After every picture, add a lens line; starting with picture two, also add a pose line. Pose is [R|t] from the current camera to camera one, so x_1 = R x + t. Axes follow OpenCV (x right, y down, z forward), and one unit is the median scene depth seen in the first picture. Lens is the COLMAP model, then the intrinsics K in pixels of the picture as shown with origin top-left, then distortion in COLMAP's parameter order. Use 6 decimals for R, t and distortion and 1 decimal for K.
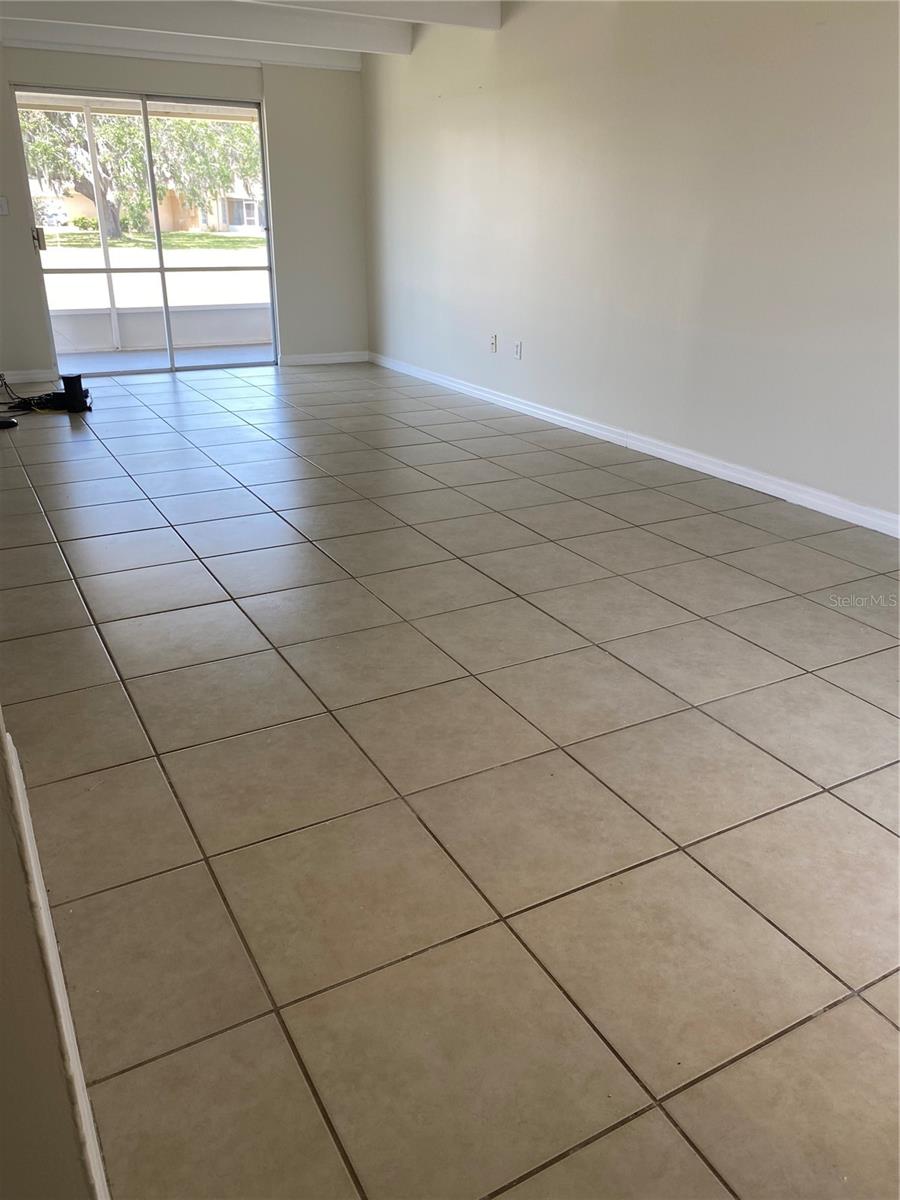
lens RADIAL K [[909.9, 0, 454.2], [0, 909.9, 603.4], [0, 0, 1]] dist [0.058303, -0.071838]
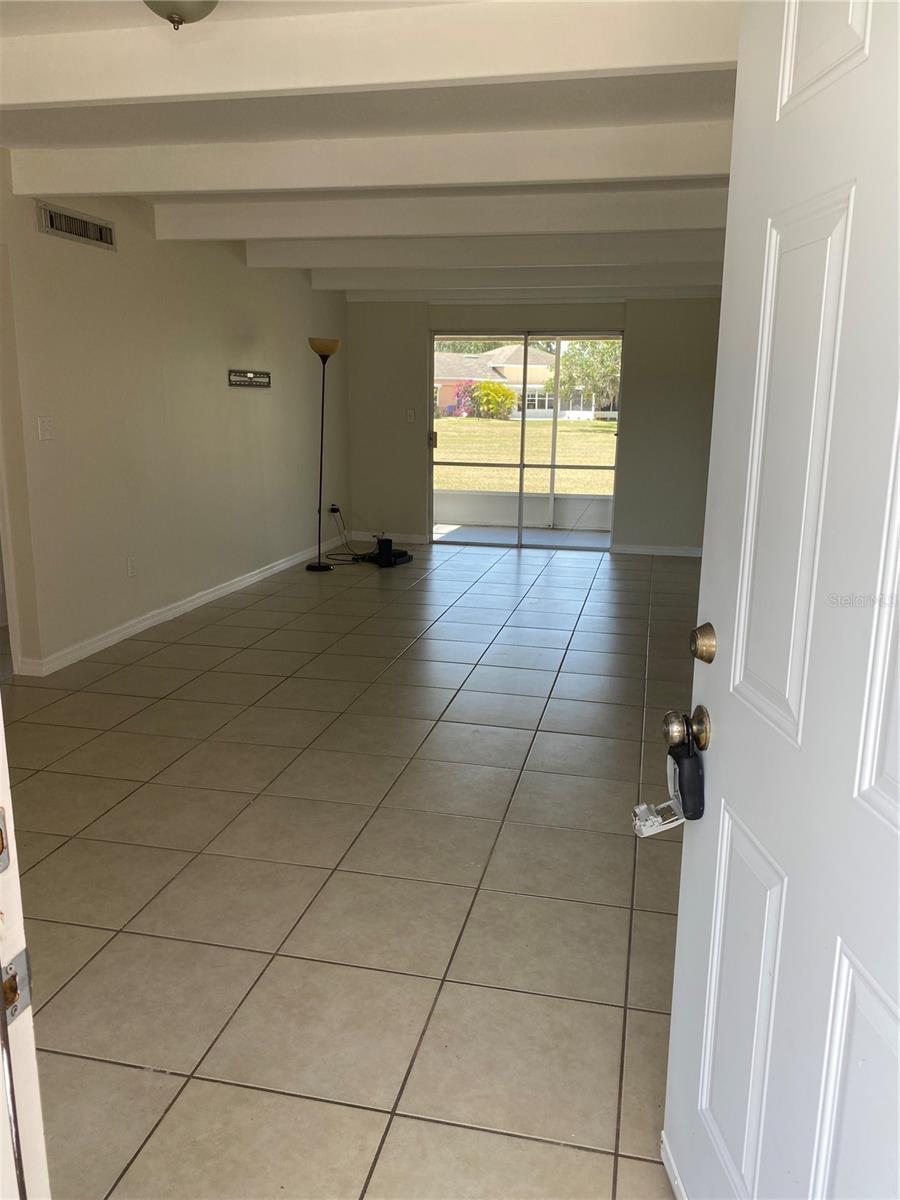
lens RADIAL K [[909.9, 0, 433.9], [0, 909.9, 594.7], [0, 0, 1]] dist [0.058303, -0.071838]
pose [[0.736135, 0.135502, -0.663132, 0.396276], [-0.264584, 0.959404, -0.097670, -0.053257], [0.622977, 0.247352, 0.742103, 0.086224]]
